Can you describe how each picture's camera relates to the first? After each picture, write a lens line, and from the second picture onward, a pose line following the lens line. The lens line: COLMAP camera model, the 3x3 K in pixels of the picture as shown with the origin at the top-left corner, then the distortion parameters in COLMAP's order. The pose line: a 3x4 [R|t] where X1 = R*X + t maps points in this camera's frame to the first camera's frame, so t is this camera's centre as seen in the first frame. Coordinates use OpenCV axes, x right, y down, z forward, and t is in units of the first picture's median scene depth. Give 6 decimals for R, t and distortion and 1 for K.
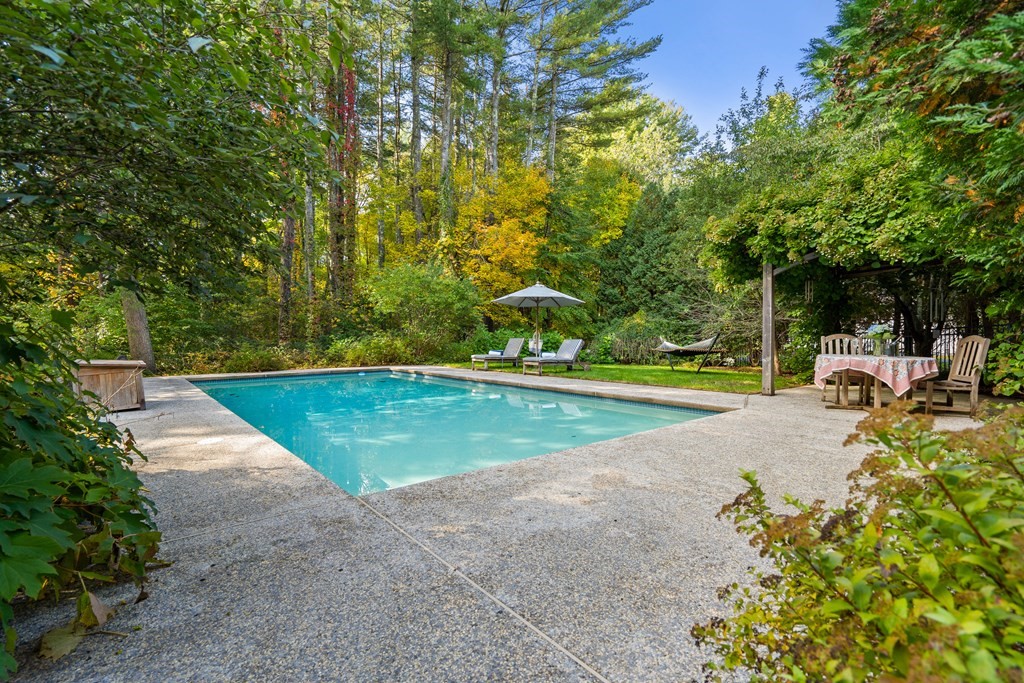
lens RADIAL K [[459.0, 0, 512.0], [0, 459.0, 341.5], [0, 0, 1]] dist [-0.000399, -0.000058]
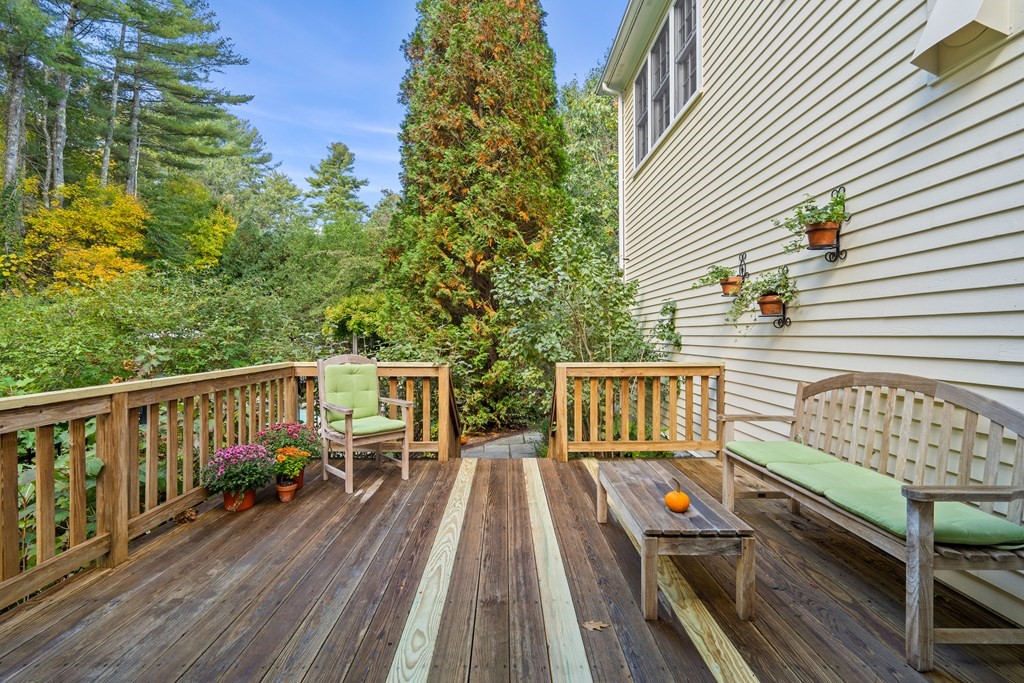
lens RADIAL K [[459.0, 0, 512.0], [0, 459.0, 341.5], [0, 0, 1]] dist [-0.000399, -0.000058]
pose [[0.626930, -0.000976, 0.779075, -0.179671], [0.006760, 0.999968, -0.004187, -0.034610], [-0.779047, 0.007891, 0.626916, -0.248649]]
